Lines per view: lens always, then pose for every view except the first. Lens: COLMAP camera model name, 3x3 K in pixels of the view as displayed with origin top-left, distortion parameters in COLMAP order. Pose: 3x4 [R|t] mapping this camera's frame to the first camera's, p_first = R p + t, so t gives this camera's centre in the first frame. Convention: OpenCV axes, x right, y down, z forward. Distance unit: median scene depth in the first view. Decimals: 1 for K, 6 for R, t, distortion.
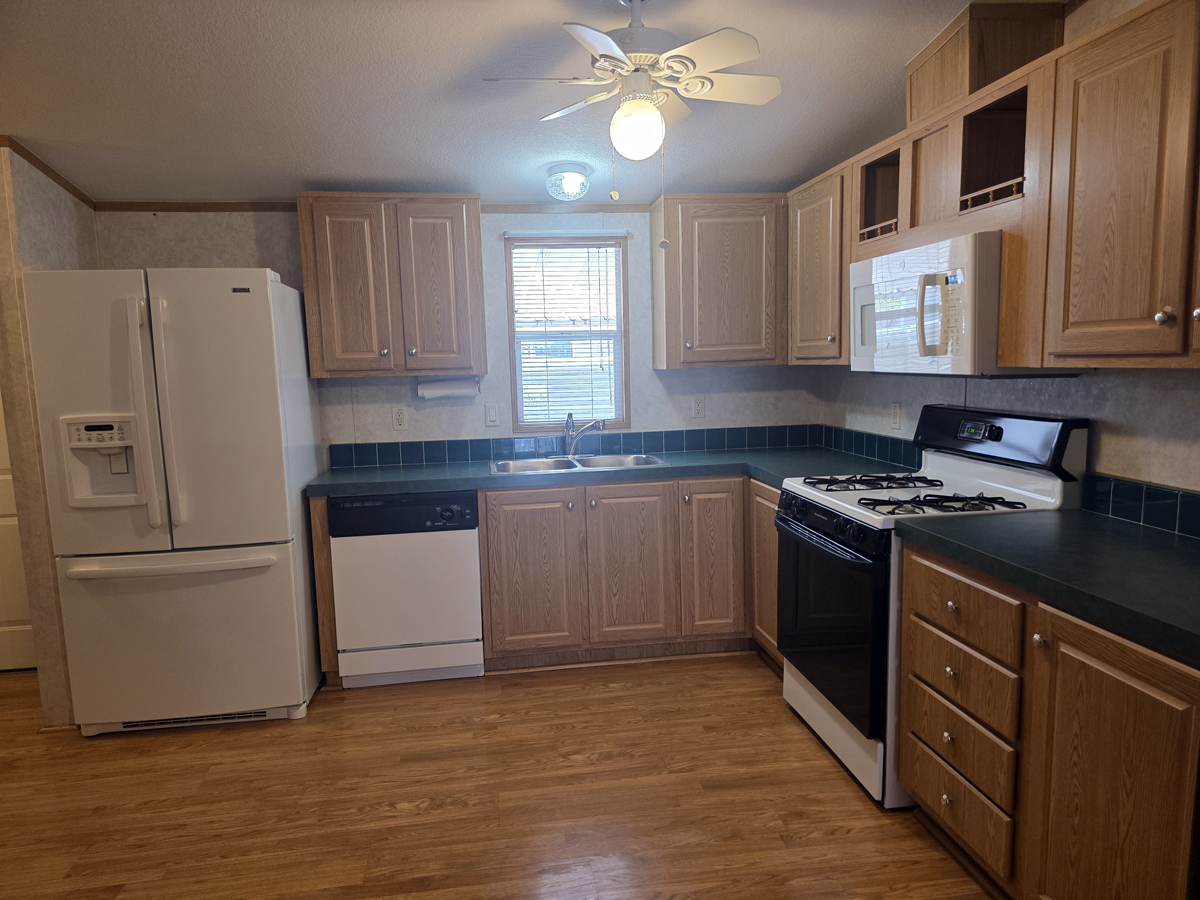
lens RADIAL K [[812.8, 0, 596.7], [0, 812.8, 465.1], [0, 0, 1]] dist [0.075026, -0.075154]
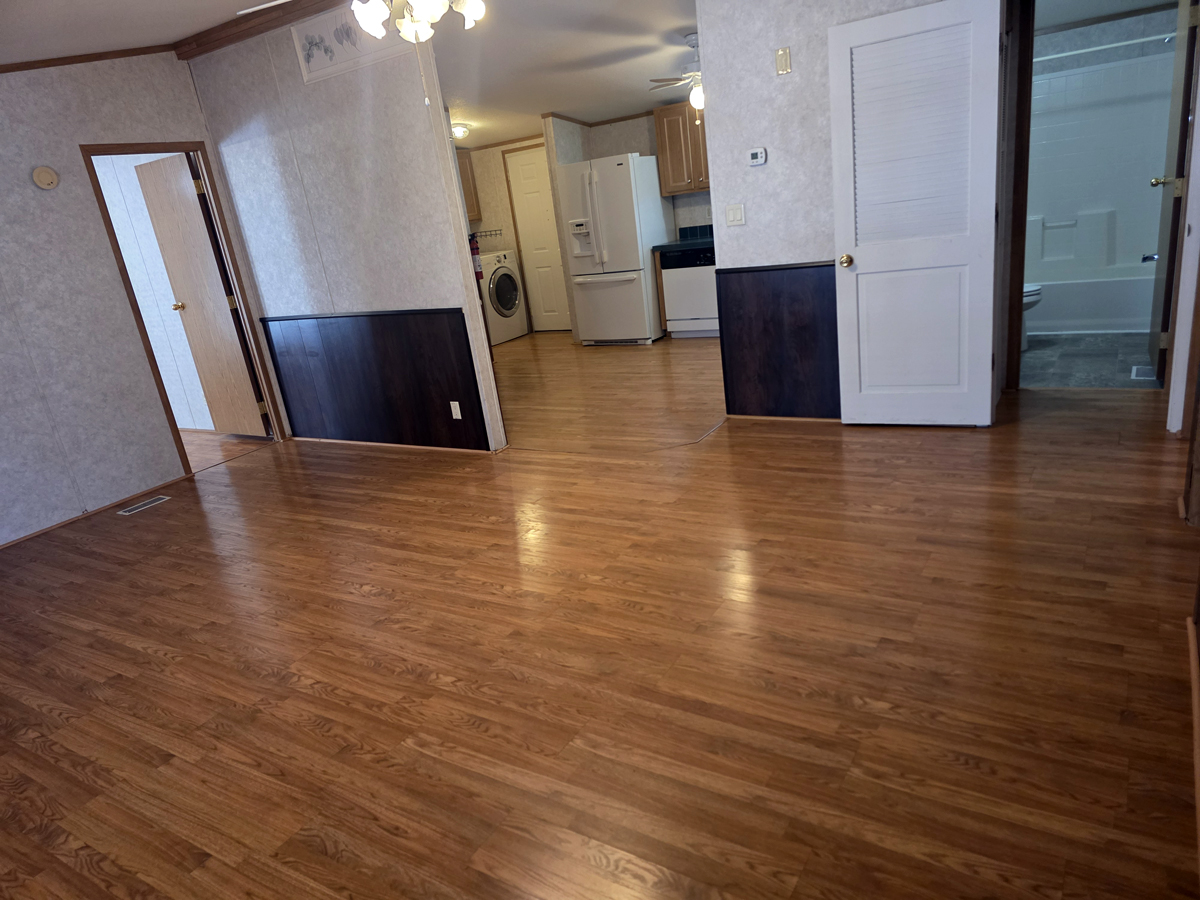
lens RADIAL K [[796.4, 0, 589.3], [0, 796.4, 460.9], [0, 0, 1]] dist [0.081875, -0.075671]
pose [[0.746900, 0.139160, -0.650212, 1.058257], [0.026316, 0.970903, 0.238024, 0.068475], [0.664416, -0.194891, 0.721505, -0.873397]]
